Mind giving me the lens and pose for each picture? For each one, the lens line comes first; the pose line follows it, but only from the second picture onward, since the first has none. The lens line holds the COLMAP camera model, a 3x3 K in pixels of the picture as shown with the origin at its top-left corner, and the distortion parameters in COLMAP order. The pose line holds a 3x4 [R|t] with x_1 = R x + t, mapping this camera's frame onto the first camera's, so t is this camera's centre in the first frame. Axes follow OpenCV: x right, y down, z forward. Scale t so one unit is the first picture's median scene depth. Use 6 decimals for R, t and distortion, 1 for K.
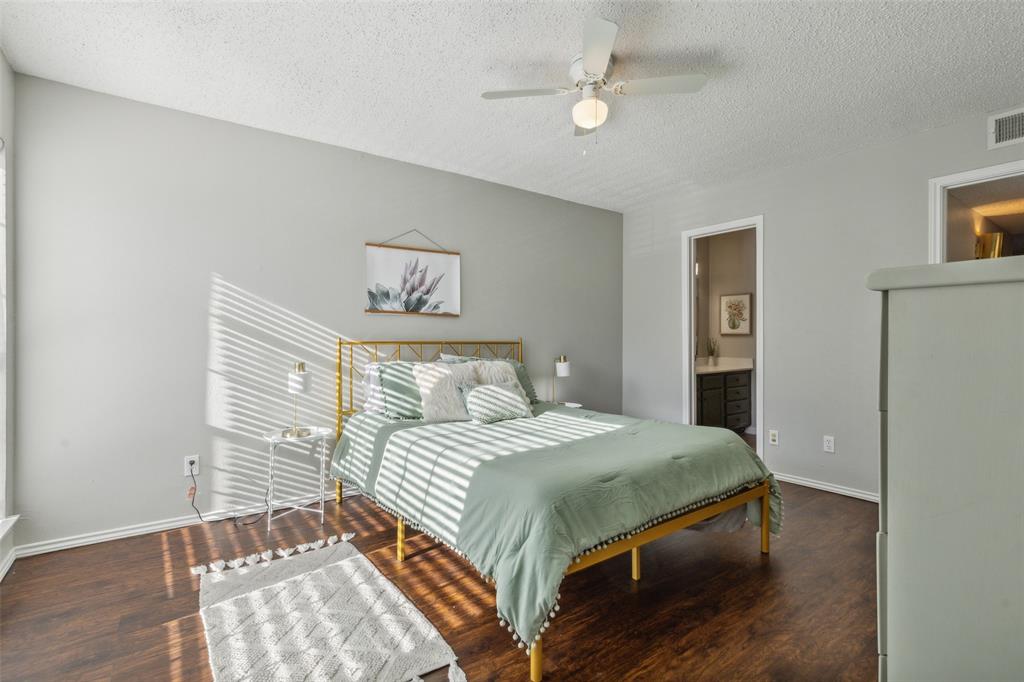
lens RADIAL K [[475.5, 0, 509.4], [0, 475.5, 337.5], [0, 0, 1]] dist [0.009427, -0.002520]
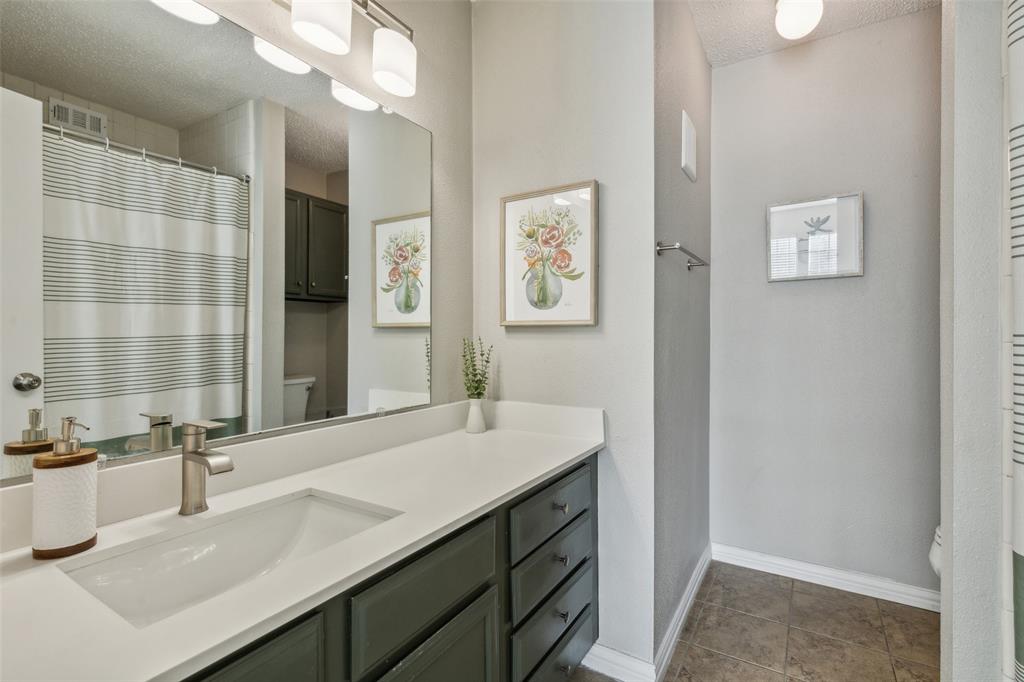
lens RADIAL K [[475.5, 0, 512.6], [0, 475.5, 342.8], [0, 0, 1]] dist [0.009427, -0.002520]
pose [[0.932488, -0.005073, 0.361164, 0.341646], [0.004041, 0.999985, 0.003610, 0.002728], [-0.361177, -0.001907, 0.932495, 0.721042]]
